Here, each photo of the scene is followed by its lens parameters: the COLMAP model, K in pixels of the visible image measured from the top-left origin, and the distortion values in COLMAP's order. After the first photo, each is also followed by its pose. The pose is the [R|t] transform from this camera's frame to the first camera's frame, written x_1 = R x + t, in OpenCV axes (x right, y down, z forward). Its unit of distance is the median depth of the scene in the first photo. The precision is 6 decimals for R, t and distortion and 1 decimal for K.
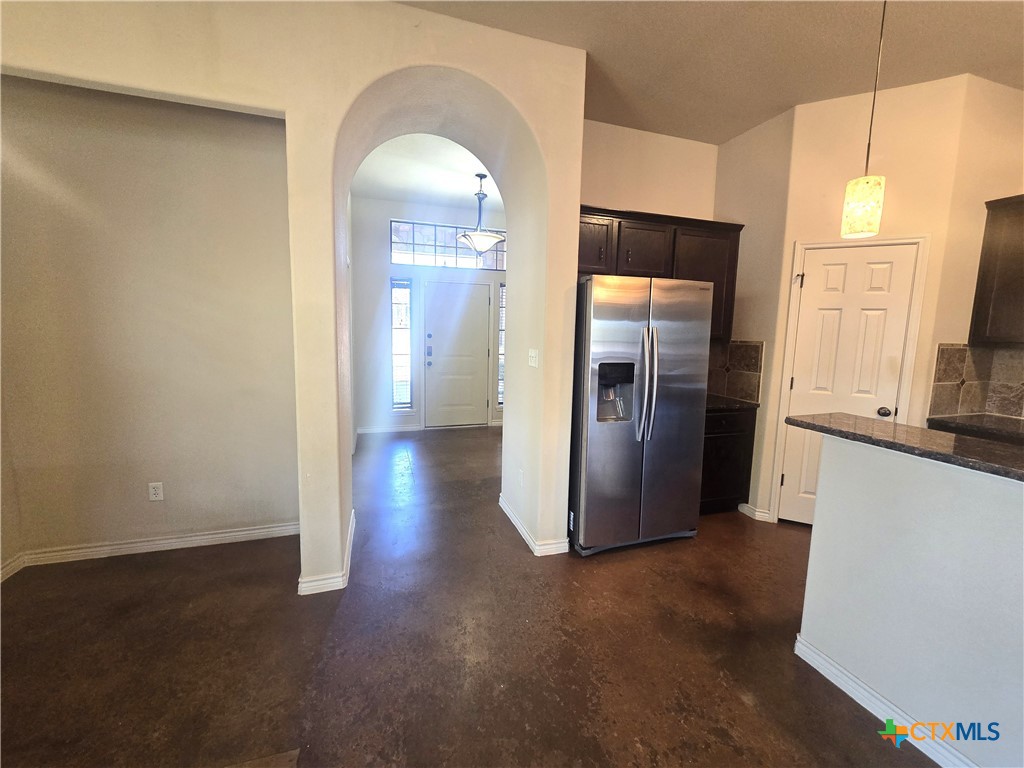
lens RADIAL K [[420.3, 0, 513.5], [0, 420.3, 378.3], [0, 0, 1]] dist [0.004380, 0.000199]
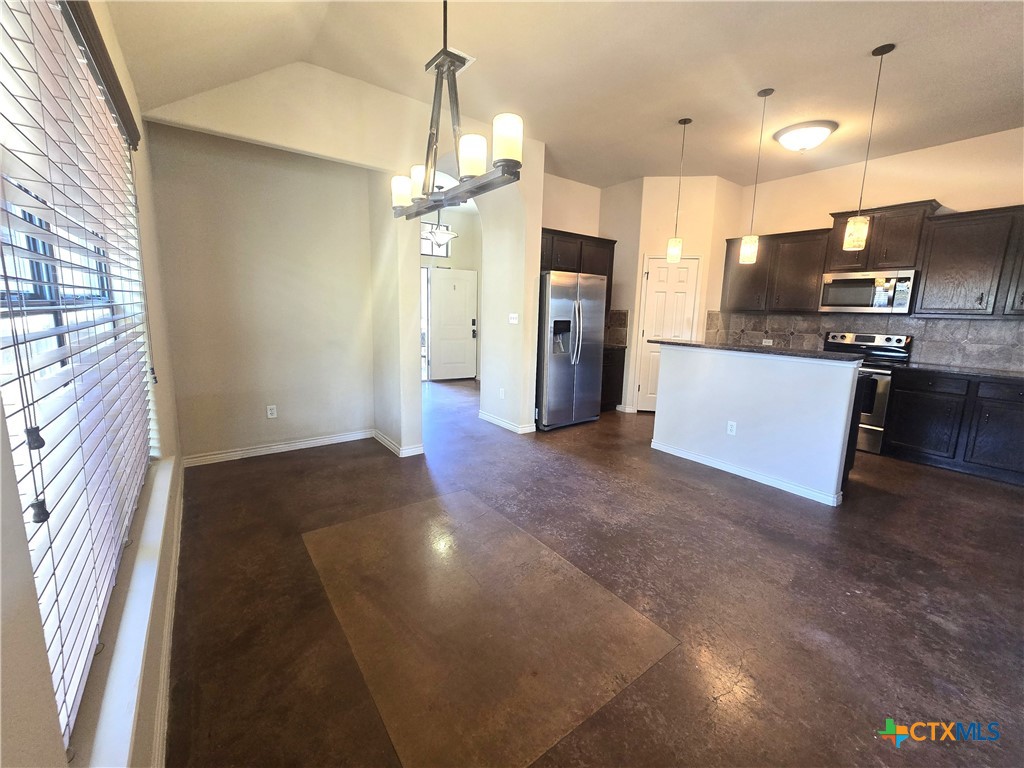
lens RADIAL K [[420.3, 0, 510.4], [0, 420.3, 379.9], [0, 0, 1]] dist [0.004380, 0.000199]
pose [[0.950768, -0.048542, 0.306078, -0.490644], [0.030907, 0.997585, 0.062205, 0.090652], [-0.308359, -0.049683, 0.949972, -0.605642]]
